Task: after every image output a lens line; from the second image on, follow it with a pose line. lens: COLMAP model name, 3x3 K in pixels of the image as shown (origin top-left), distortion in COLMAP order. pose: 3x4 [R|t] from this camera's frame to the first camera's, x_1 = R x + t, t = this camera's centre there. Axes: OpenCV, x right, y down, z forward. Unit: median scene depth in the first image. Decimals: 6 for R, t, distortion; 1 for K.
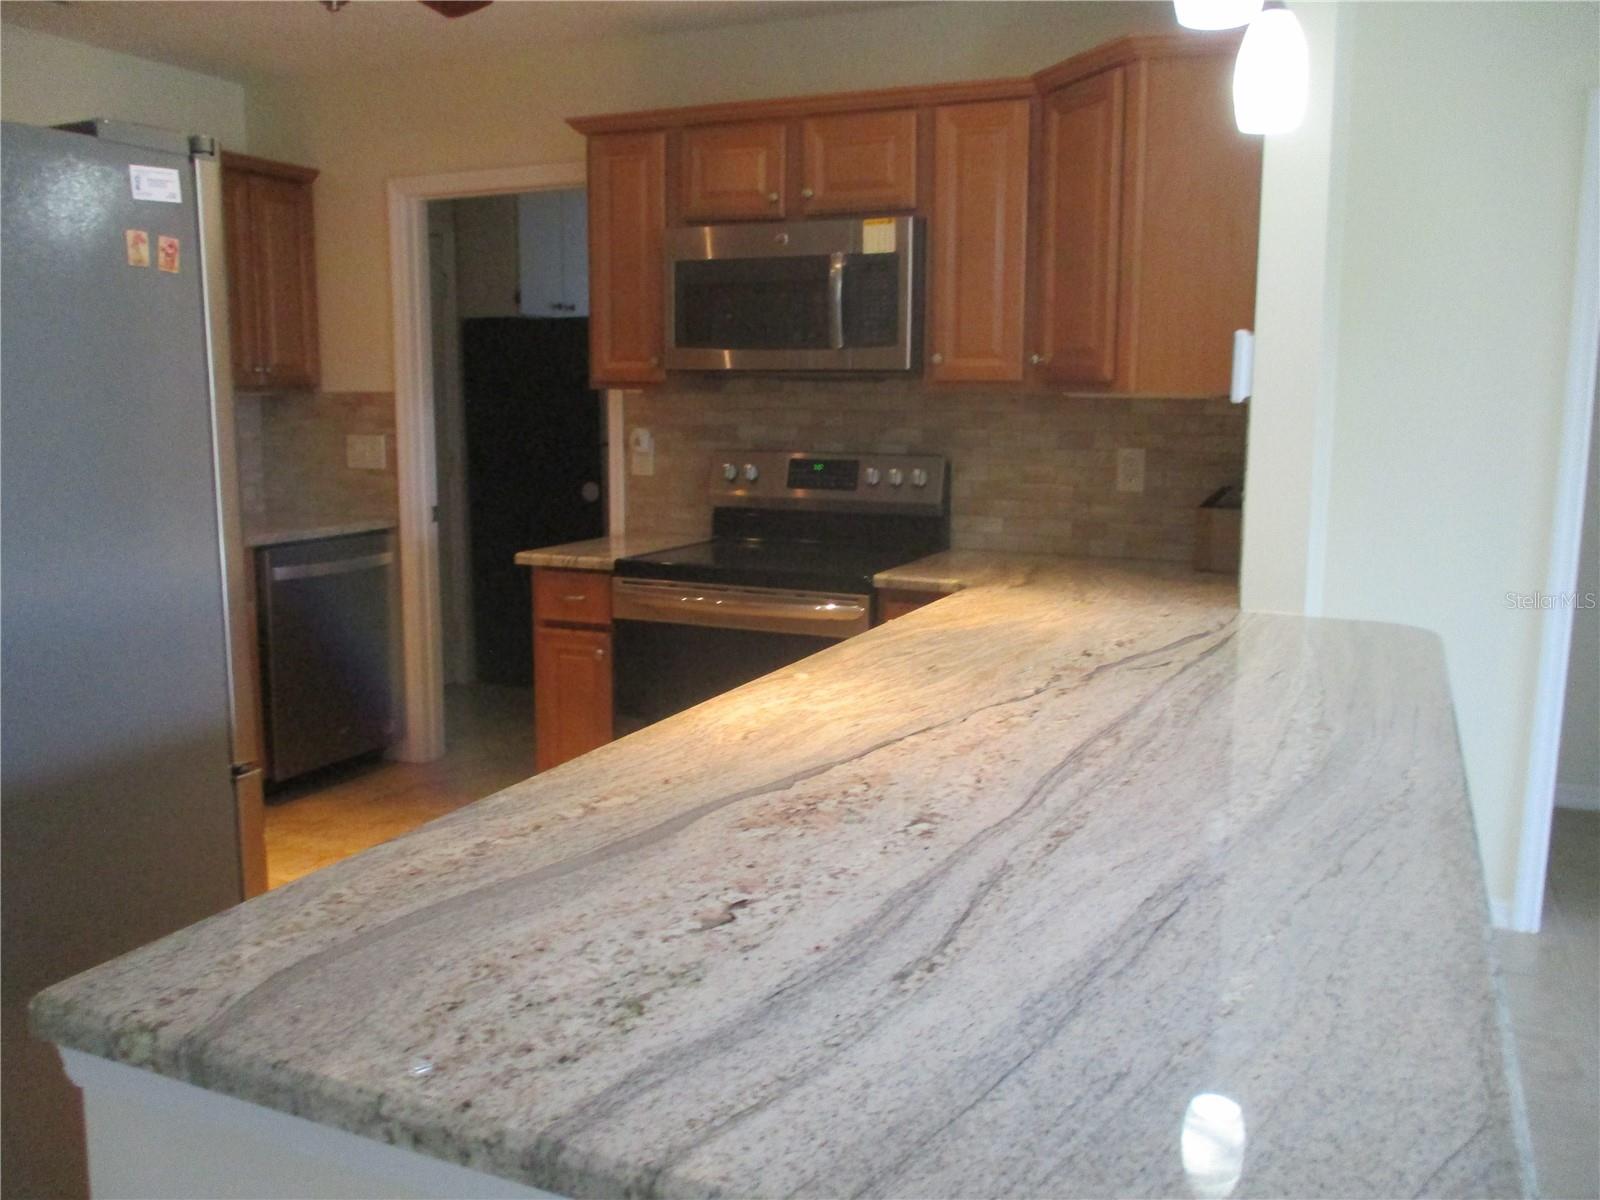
lens RADIAL K [[1328.6, 0, 810.0], [0, 1328.6, 589.5], [0, 0, 1]] dist [-0.010715, -0.008261]
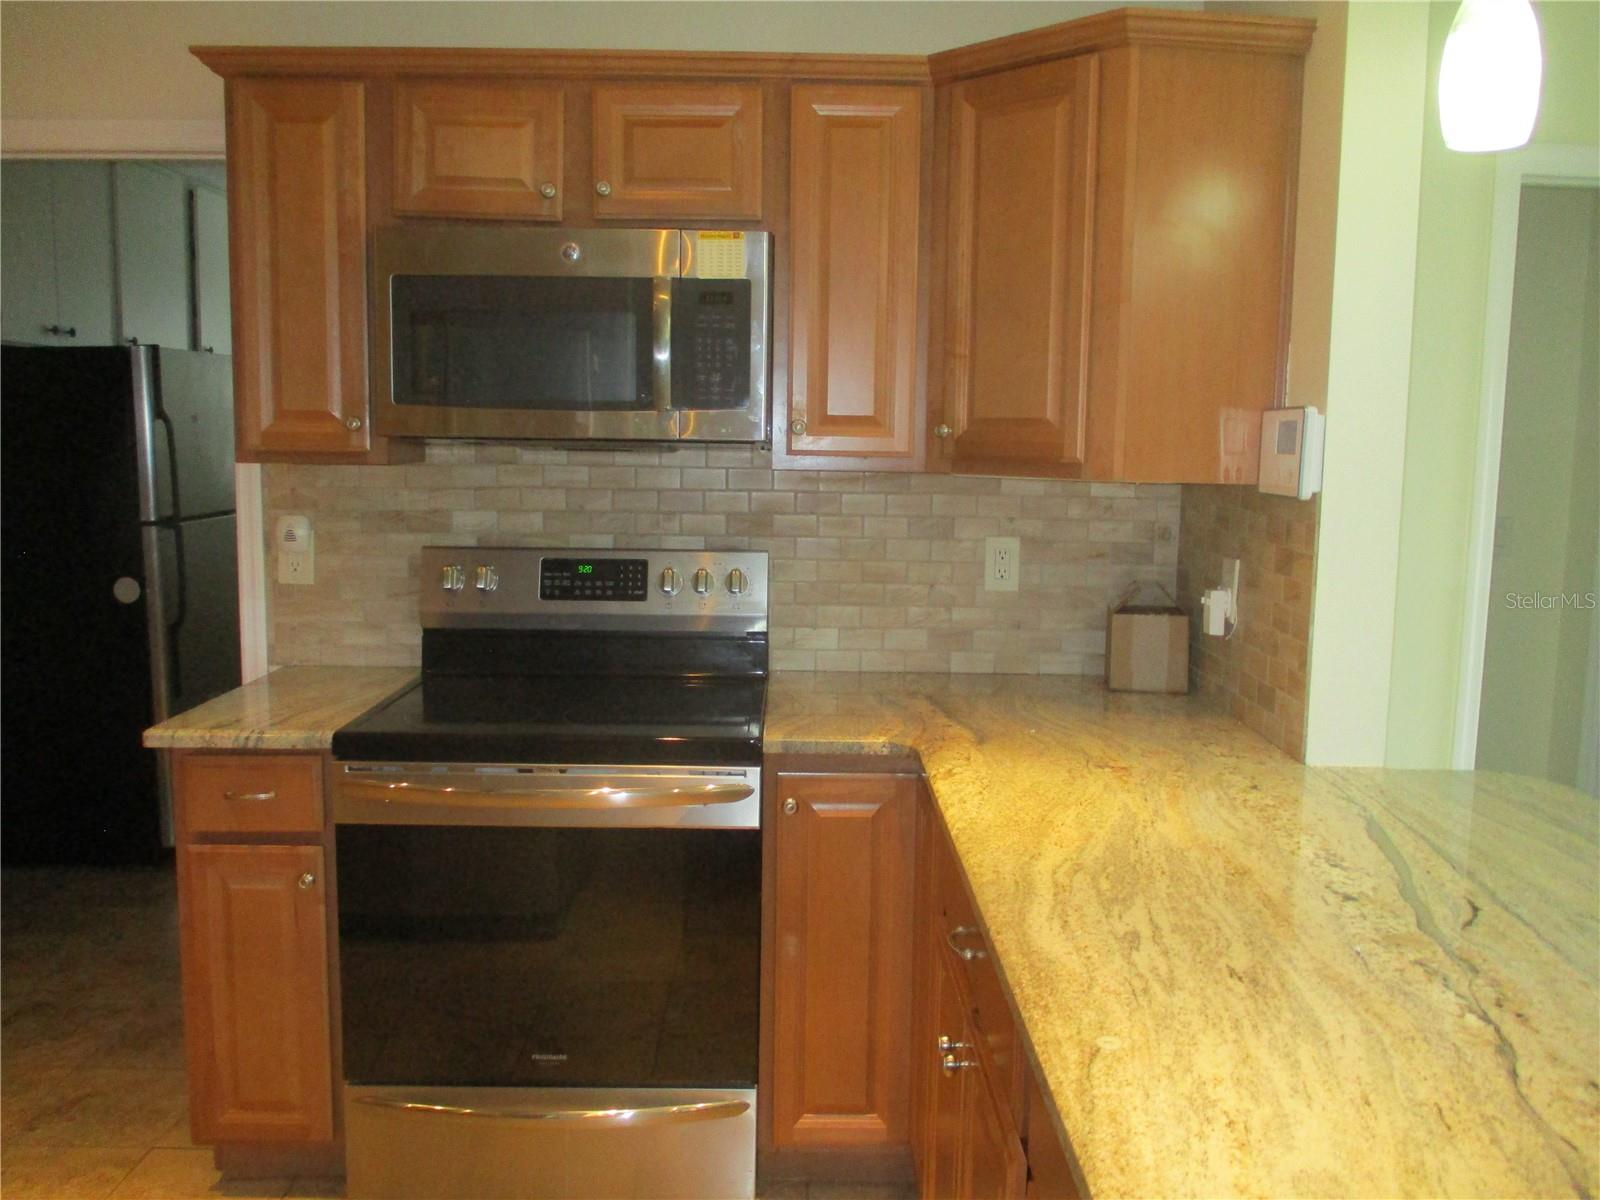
lens RADIAL K [[1328.6, 0, 810.0], [0, 1328.6, 589.5], [0, 0, 1]] dist [-0.010715, -0.008261]
pose [[0.912136, -0.041770, 0.407754, -0.187155], [0.052560, 0.998501, -0.015290, -0.066969], [-0.406504, 0.035379, 0.912964, 0.305200]]
